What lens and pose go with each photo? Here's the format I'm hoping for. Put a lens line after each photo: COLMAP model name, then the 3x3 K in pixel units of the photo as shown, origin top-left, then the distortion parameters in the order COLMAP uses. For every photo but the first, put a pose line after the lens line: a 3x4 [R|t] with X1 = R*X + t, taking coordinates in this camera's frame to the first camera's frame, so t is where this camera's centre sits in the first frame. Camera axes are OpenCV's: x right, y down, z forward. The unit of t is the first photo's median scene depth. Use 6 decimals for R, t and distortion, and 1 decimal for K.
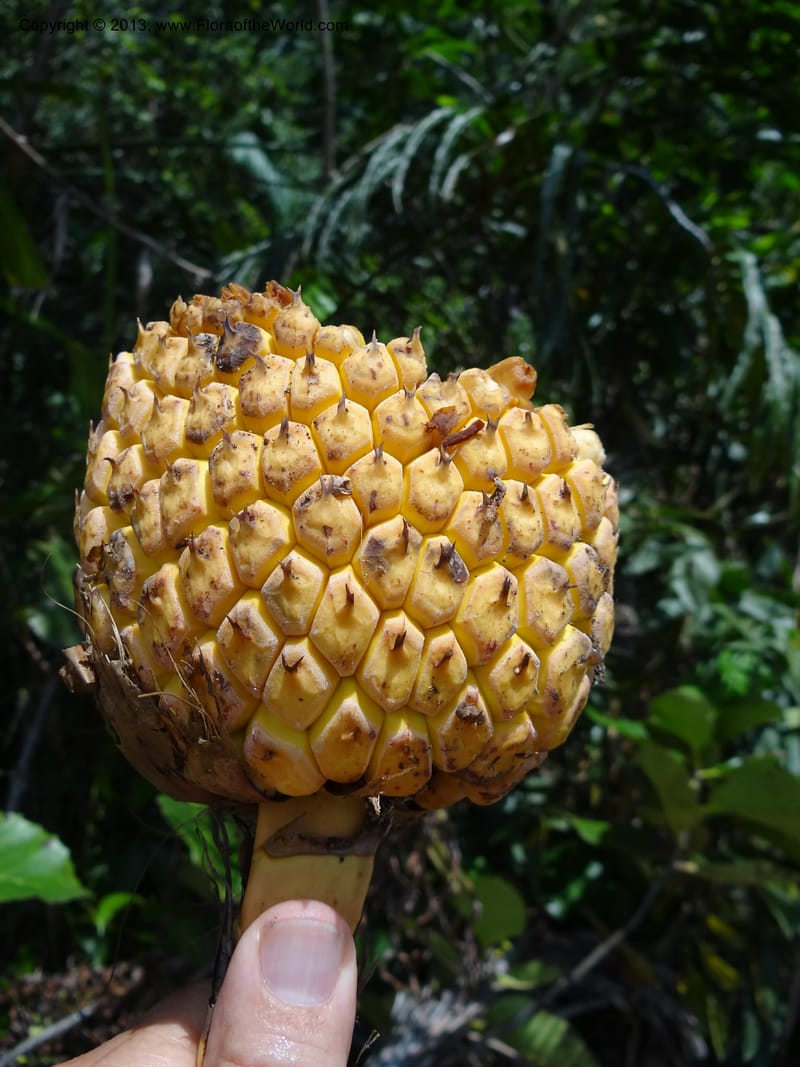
lens RADIAL K [[872.1, 0, 400.0], [0, 872.1, 533.5], [0, 0, 1]] dist [-0.063480, 0.000678]
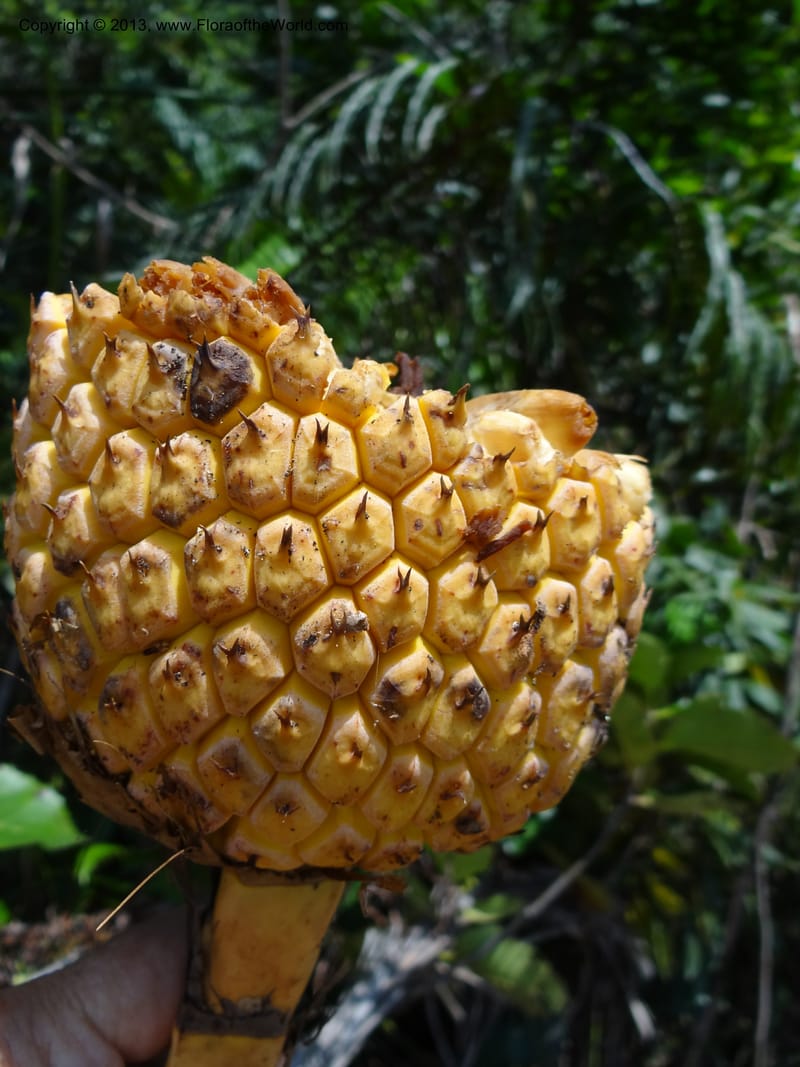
lens RADIAL K [[821.0, 0, 393.6], [0, 821.0, 531.7], [0, 0, 1]] dist [0.003619, -0.008365]
pose [[0.992778, 0.063079, 0.102042, -0.111322], [-0.099158, 0.910240, 0.402034, -0.427059], [-0.067523, -0.409249, 0.909921, 0.326647]]
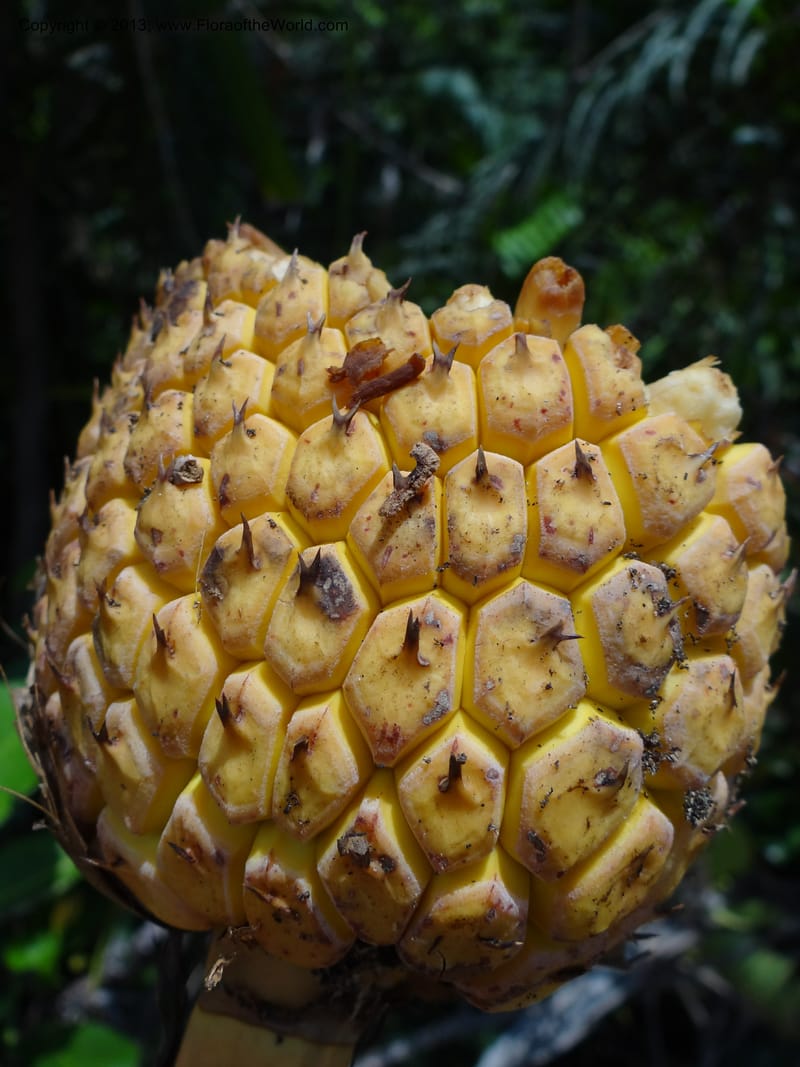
lens RADIAL K [[826.7, 0, 400.0], [0, 826.7, 533.5], [0, 0, 1]] dist [-0.000911, 0.002682]
pose [[0.851198, -0.027938, -0.524101, 0.392126], [-0.012462, 0.997225, -0.073398, 0.037745], [0.524697, 0.069008, 0.848487, 0.530290]]
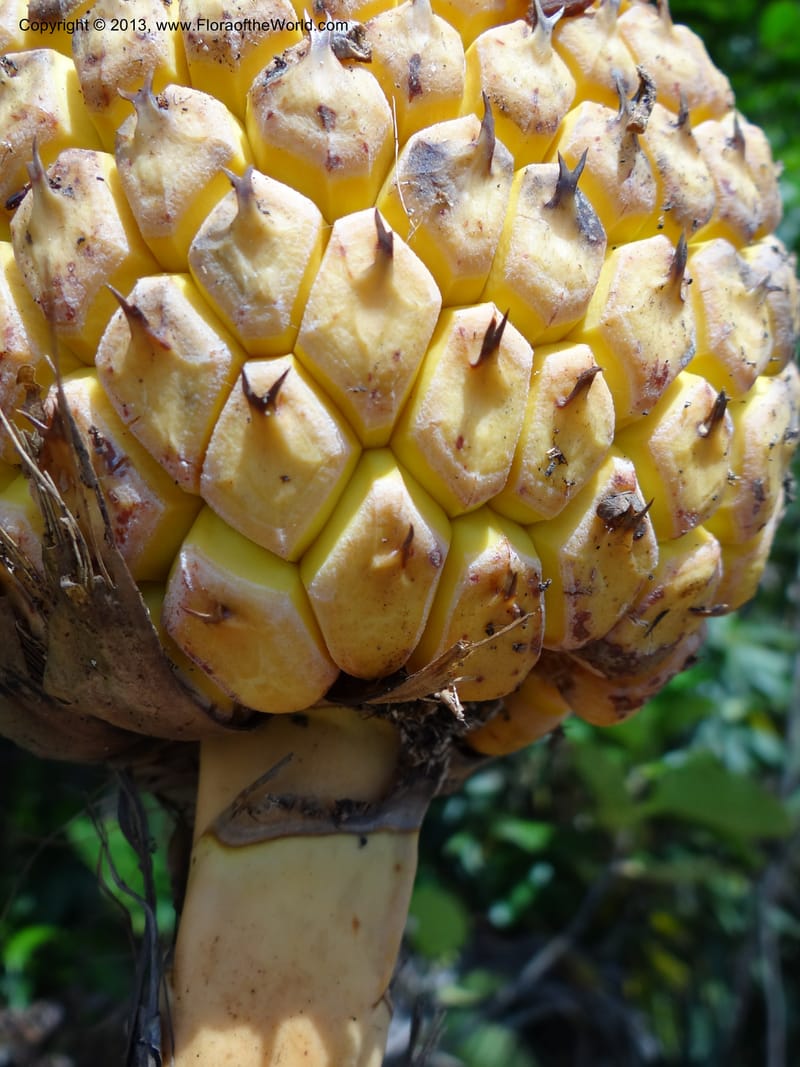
lens RADIAL K [[821.0, 0, 393.6], [0, 821.0, 531.7], [0, 0, 1]] dist [0.003619, -0.008365]
pose [[0.995864, -0.045619, 0.078578, -0.087899], [0.048607, 0.998150, -0.036537, 0.227395], [-0.076765, 0.040205, 0.996238, 0.536433]]
